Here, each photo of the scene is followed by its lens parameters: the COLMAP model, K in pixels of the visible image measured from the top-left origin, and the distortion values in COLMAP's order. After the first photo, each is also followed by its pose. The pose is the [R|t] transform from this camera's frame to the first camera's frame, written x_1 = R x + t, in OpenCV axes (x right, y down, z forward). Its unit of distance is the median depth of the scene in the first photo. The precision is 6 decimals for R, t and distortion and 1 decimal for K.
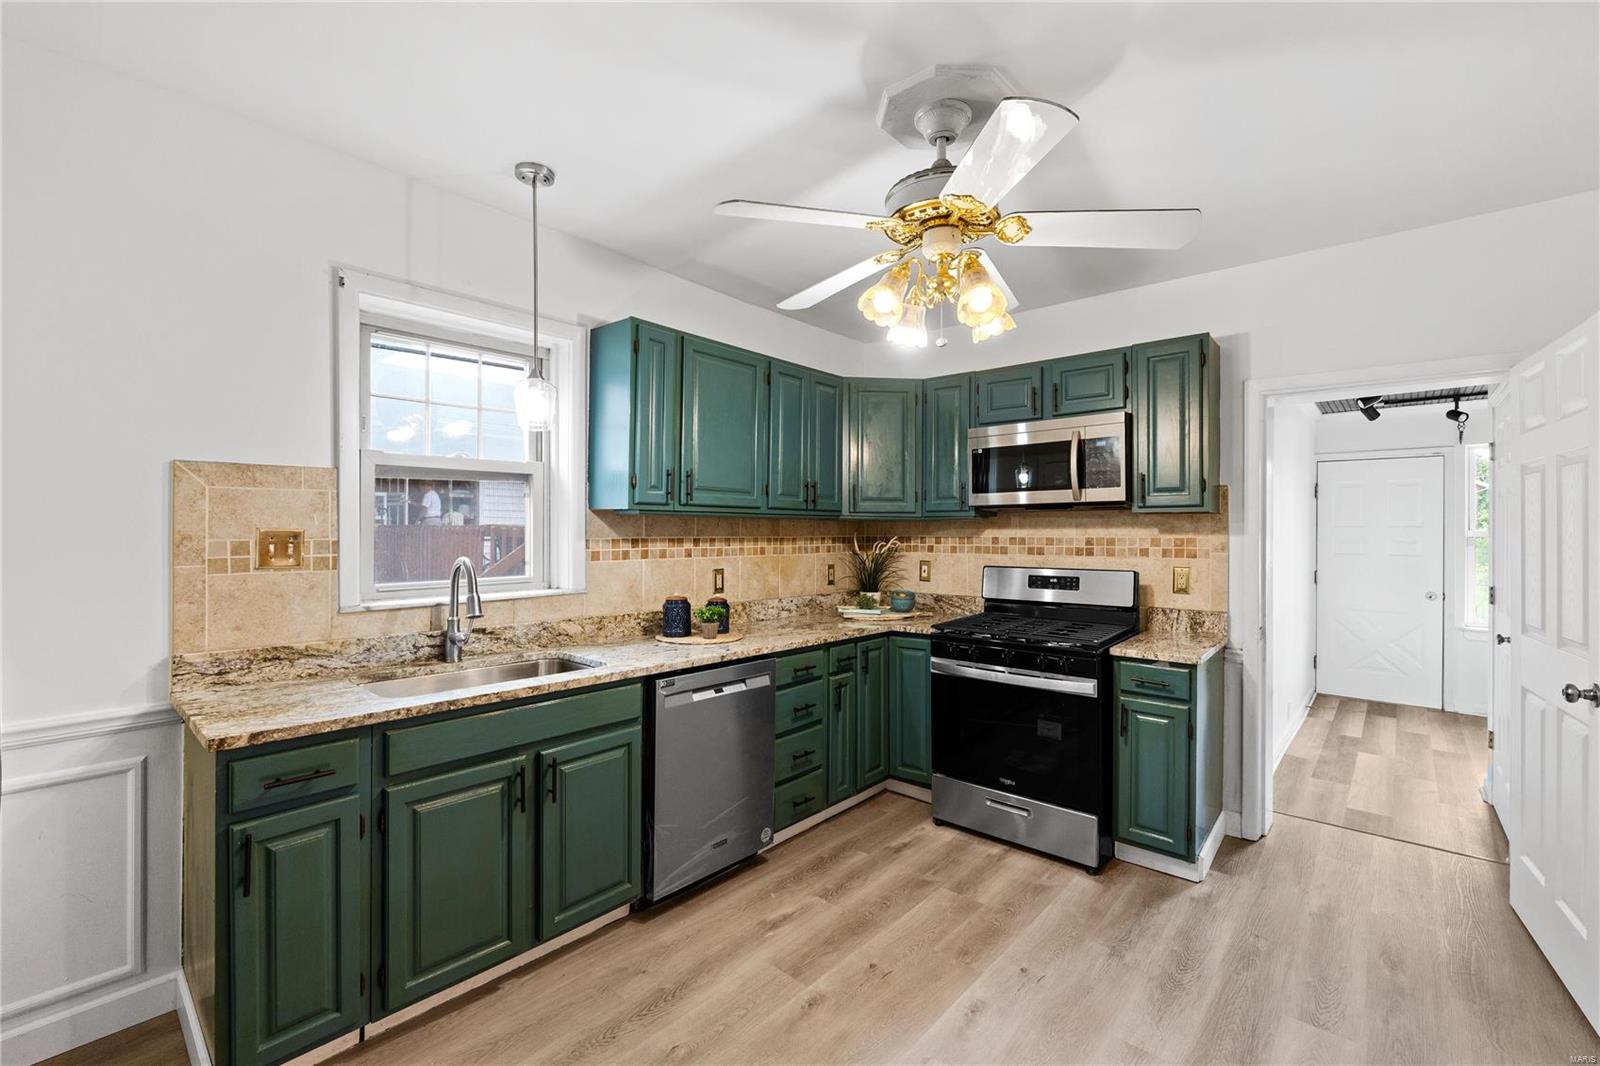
lens RADIAL K [[673.6, 0, 804.7], [0, 673.6, 531.4], [0, 0, 1]] dist [-0.007219, -0.000007]
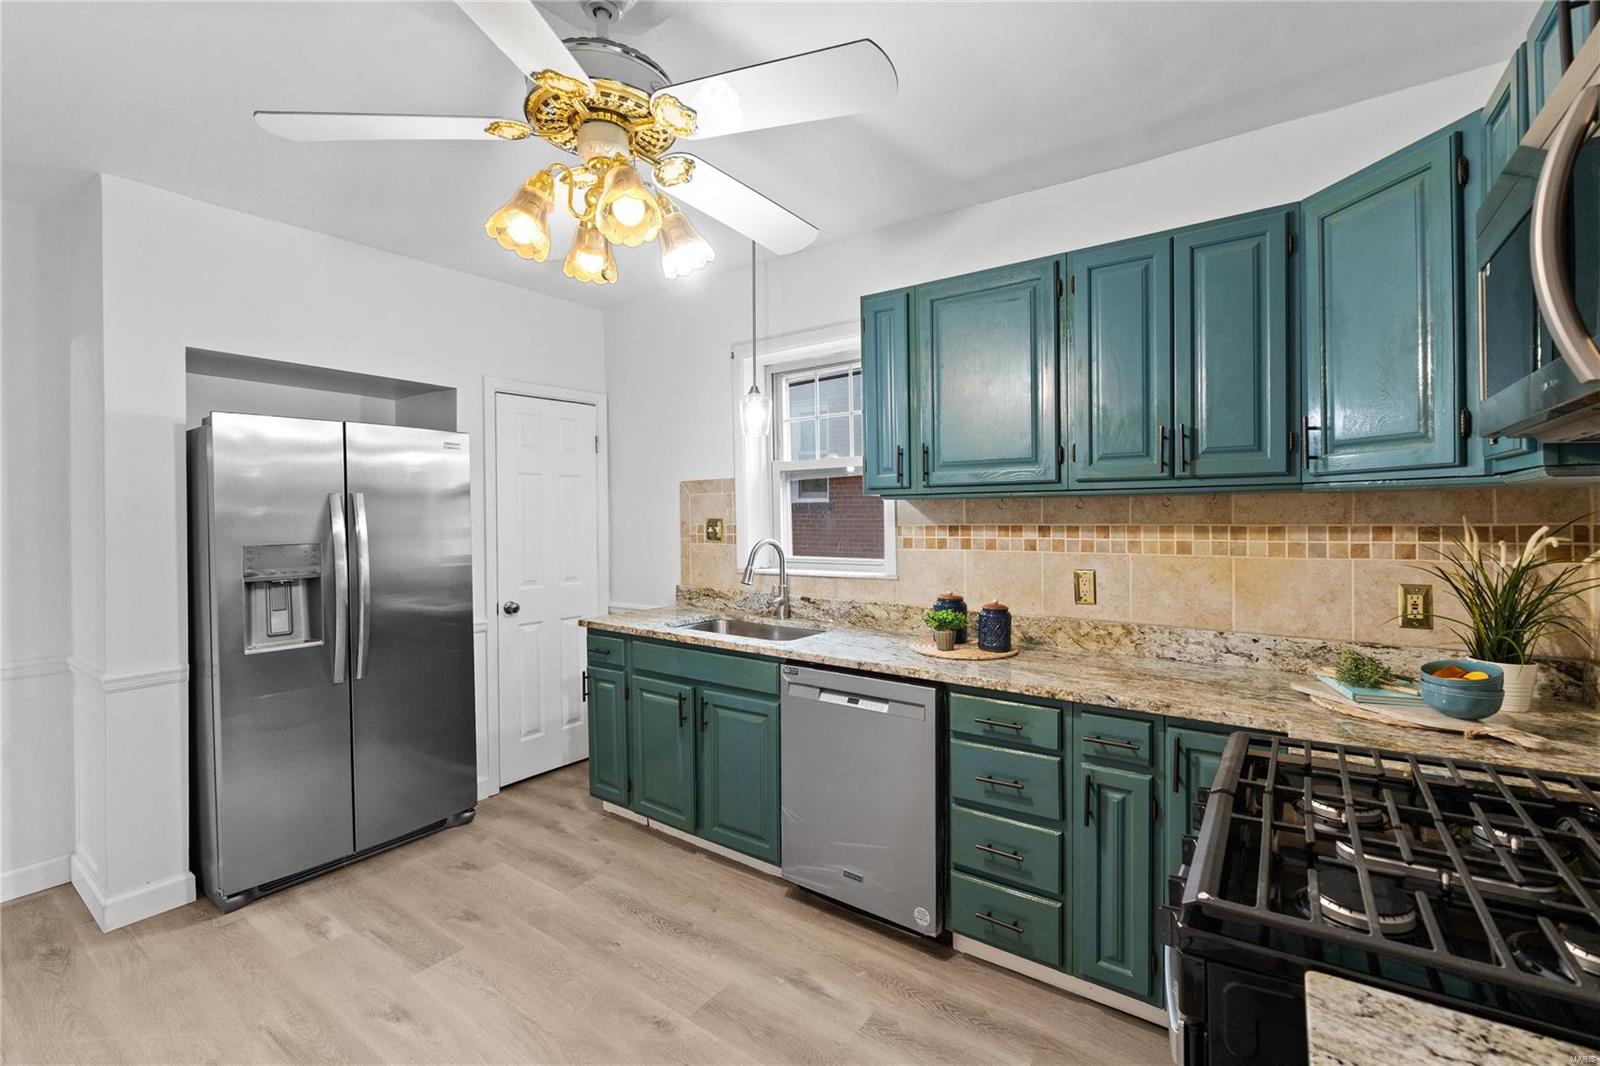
lens RADIAL K [[681.2, 0, 788.5], [0, 681.2, 517.0], [0, 0, 1]] dist [-0.007027, 0.000395]
pose [[0.097484, -0.003262, -0.995232, 0.756279], [0.007203, 0.999971, -0.002572, 0.000134], [0.995211, -0.006918, 0.097505, 0.847857]]
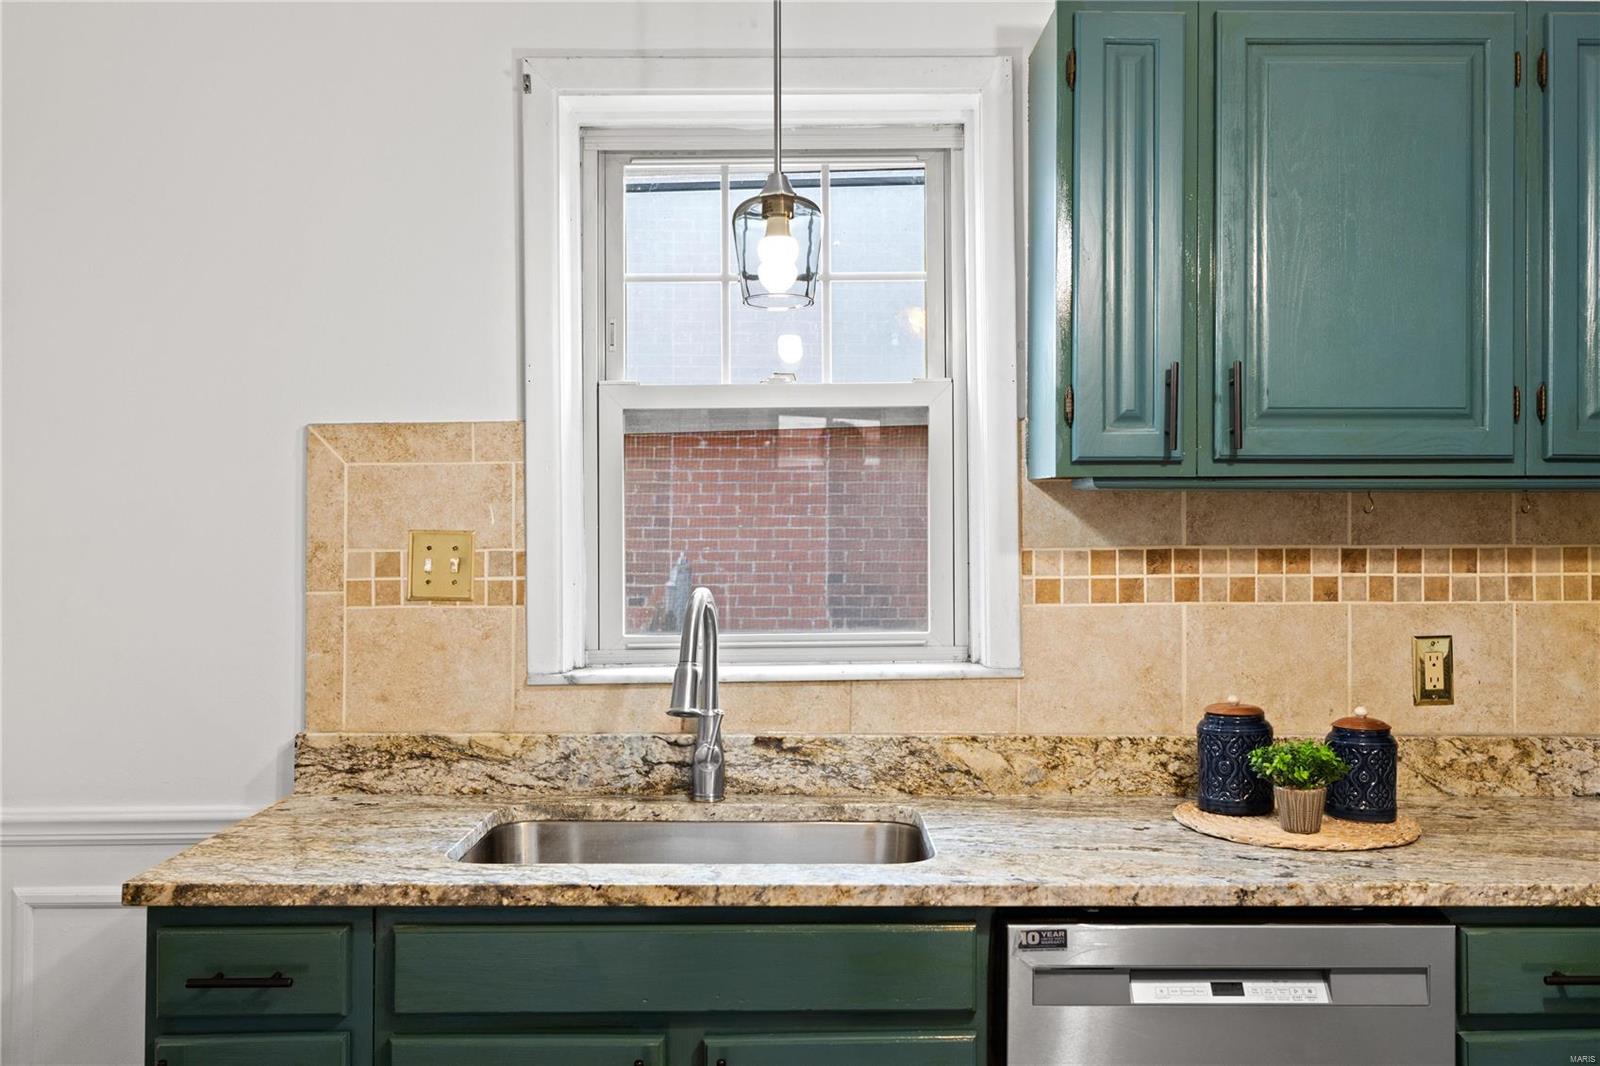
lens RADIAL K [[1388.5, 0, 826.0], [0, 1388.5, 502.8], [0, 0, 1]] dist [-0.001332, 0.006796]
pose [[0.672530, -0.020087, -0.739797, 0.274511], [0.005844, 0.999745, -0.021832, -0.000443], [0.740046, 0.010359, 0.672476, 0.366106]]
